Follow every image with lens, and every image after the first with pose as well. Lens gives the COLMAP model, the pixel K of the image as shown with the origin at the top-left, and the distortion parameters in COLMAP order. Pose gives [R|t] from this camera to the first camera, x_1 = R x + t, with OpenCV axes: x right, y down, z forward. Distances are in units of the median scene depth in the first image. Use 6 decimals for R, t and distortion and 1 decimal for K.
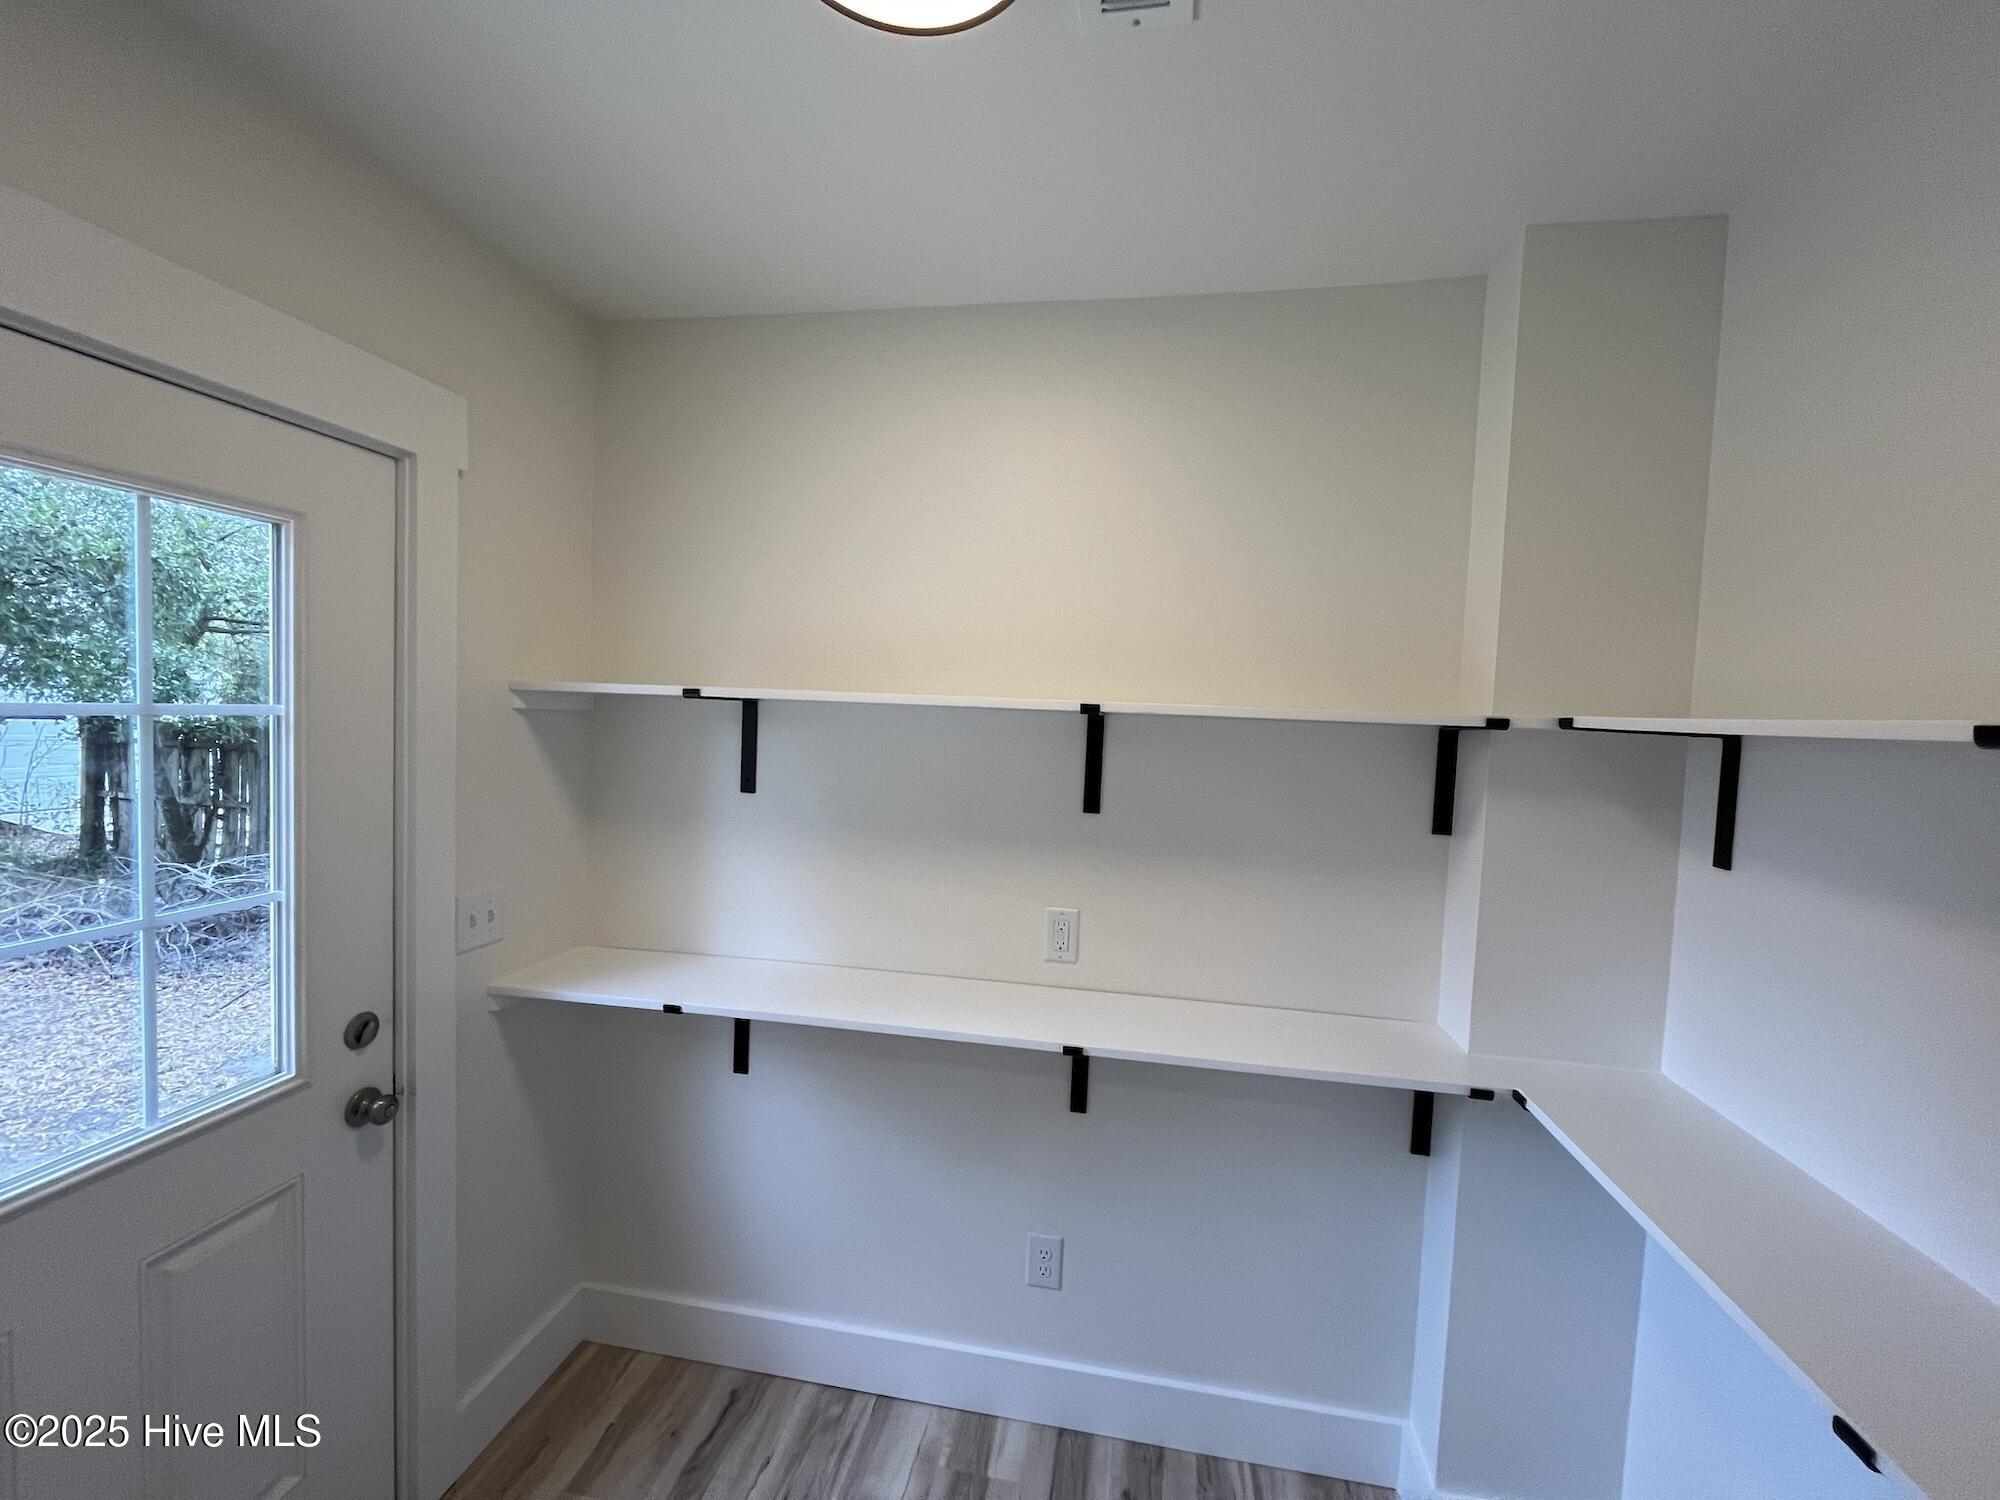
lens RADIAL K [[817.4, 0, 994.3], [0, 817.4, 757.6], [0, 0, 1]] dist [-0.002627, 0.000833]
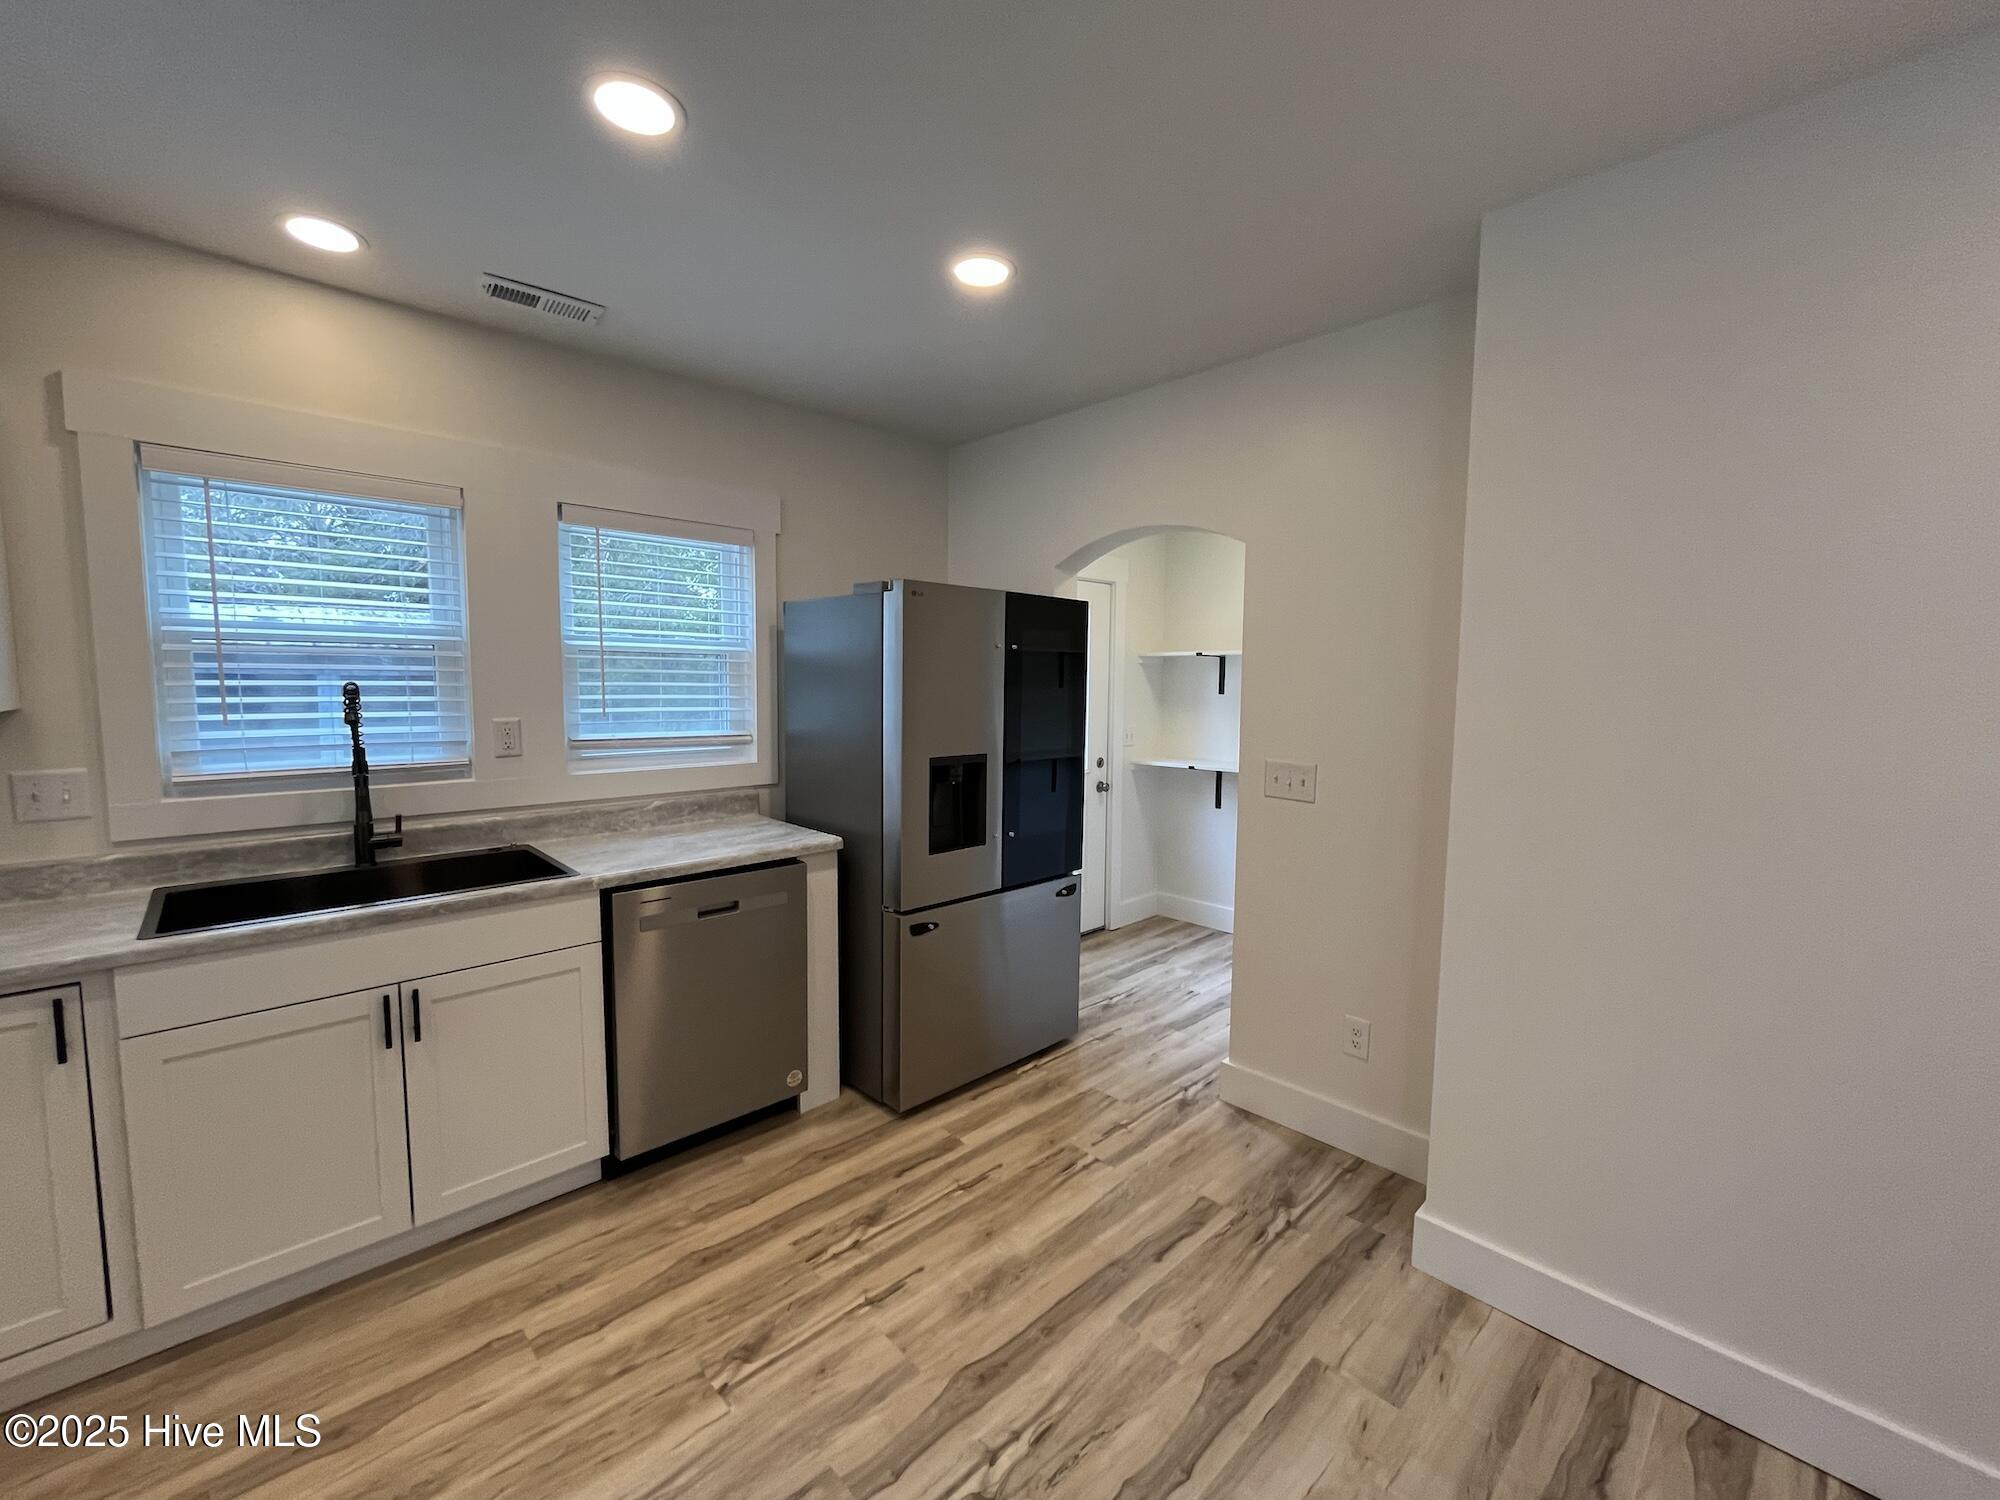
lens RADIAL K [[817.4, 0, 1004.9], [0, 817.4, 751.6], [0, 0, 1]] dist [-0.002627, 0.000833]
pose [[0.822598, 0.020316, -0.568260, 0.616153], [-0.002624, 0.999487, 0.031933, 0.152352], [0.568617, -0.024777, 0.822229, -1.530831]]
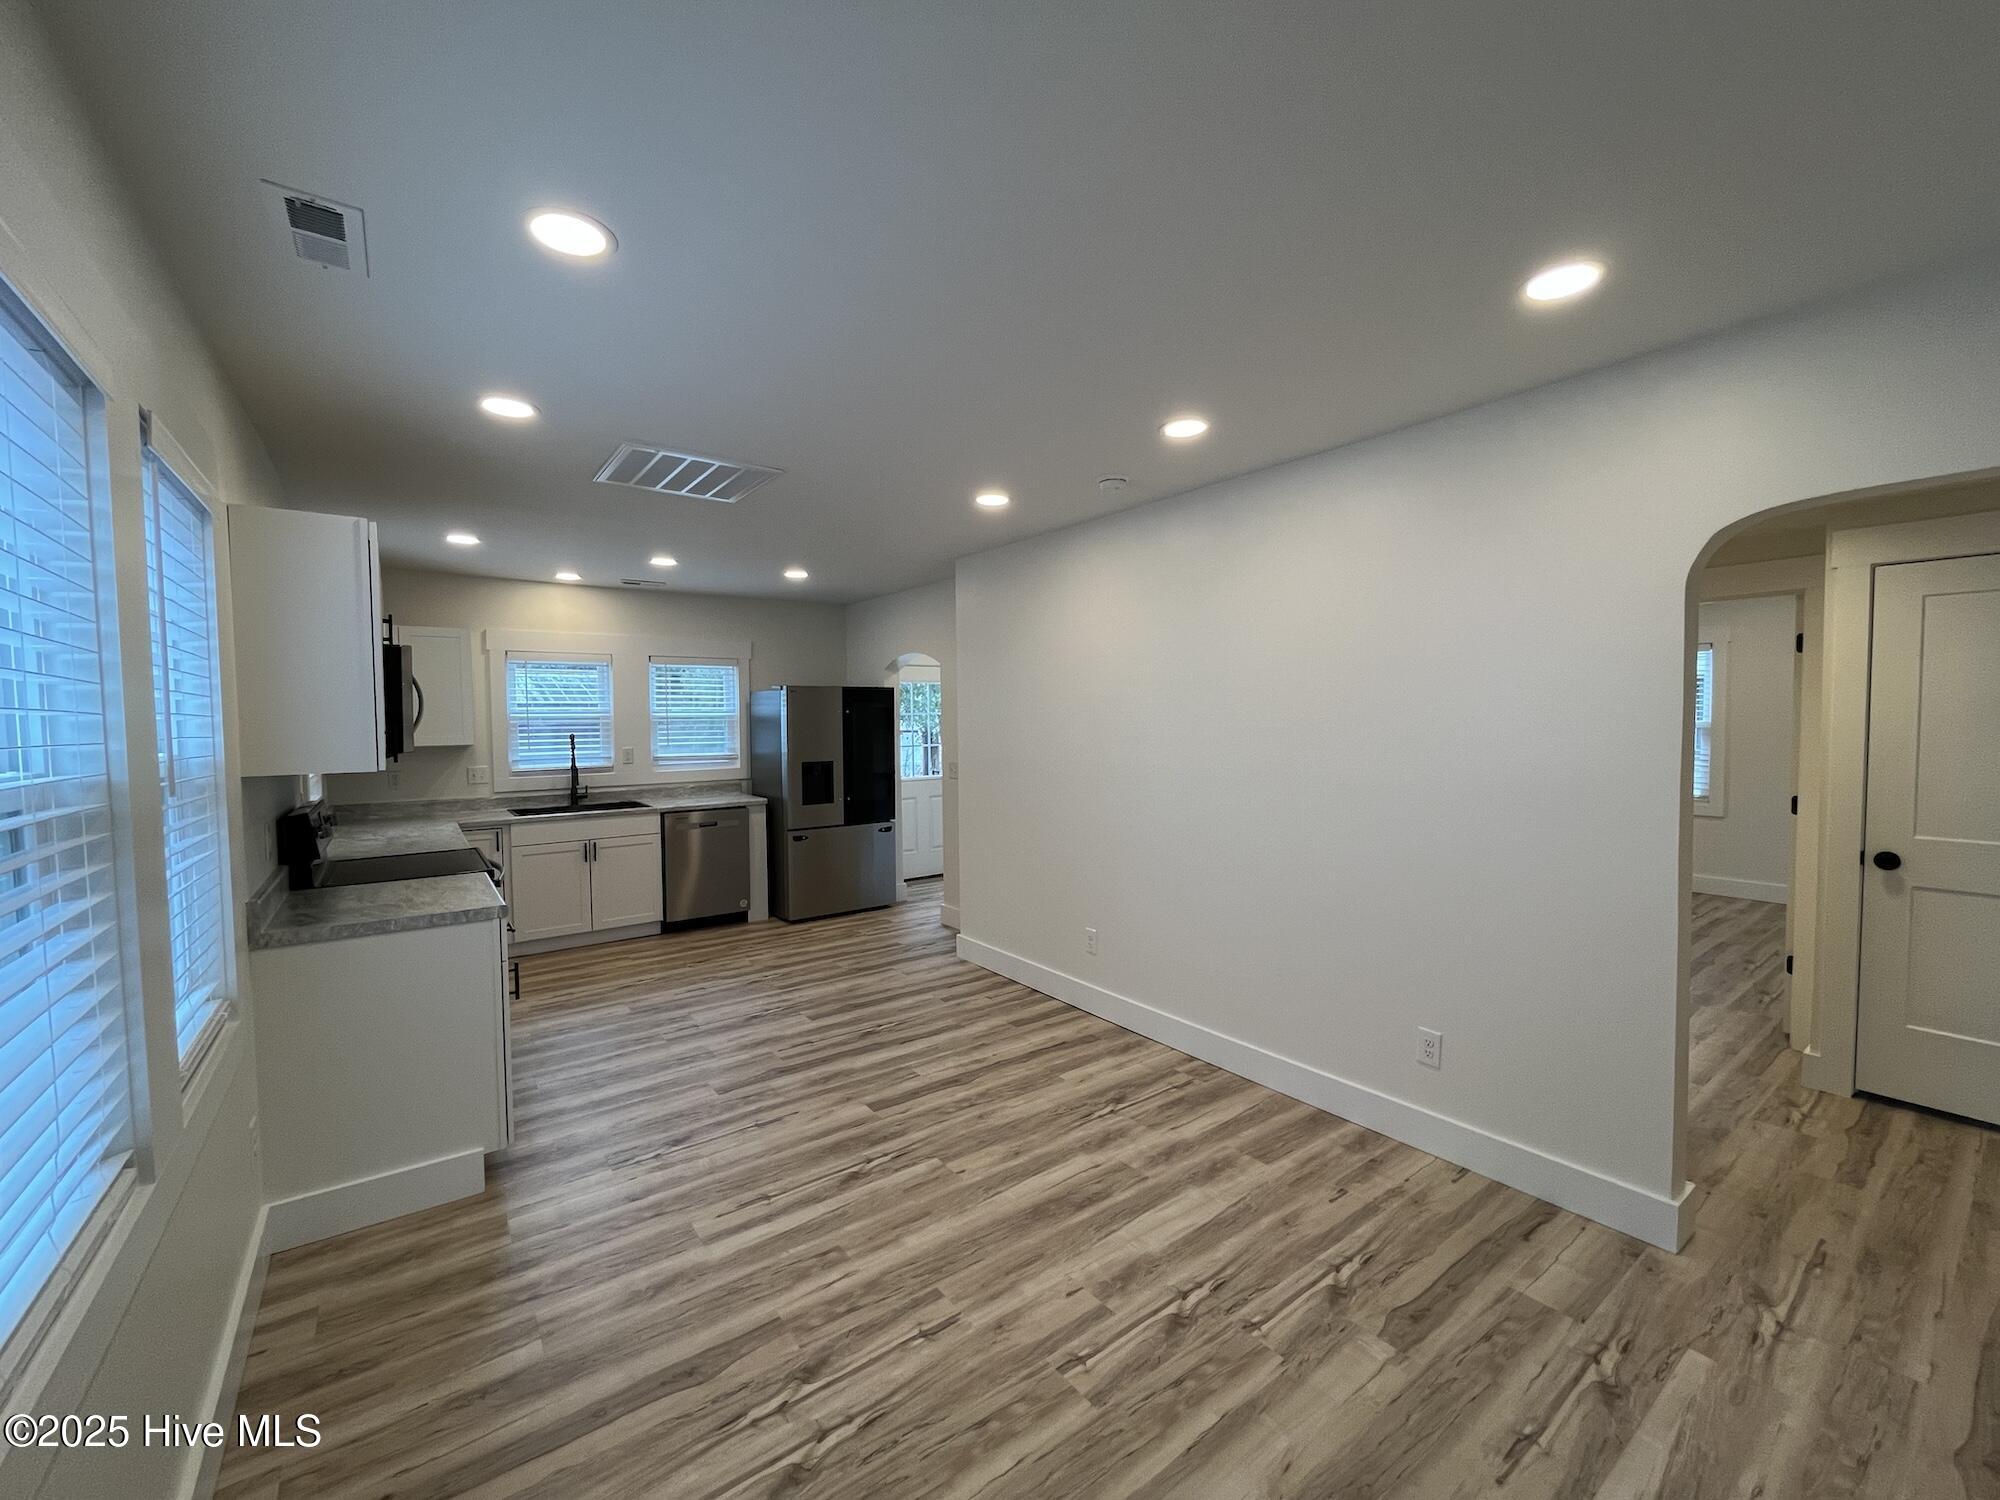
lens RADIAL K [[817.4, 0, 1012.9], [0, 817.4, 750.3], [0, 0, 1]] dist [-0.002627, 0.000833]
pose [[0.750649, -0.016724, -0.660489, 3.481544], [0.009028, 0.999846, -0.015056, 0.252317], [0.660639, 0.005338, 0.750685, -2.746055]]
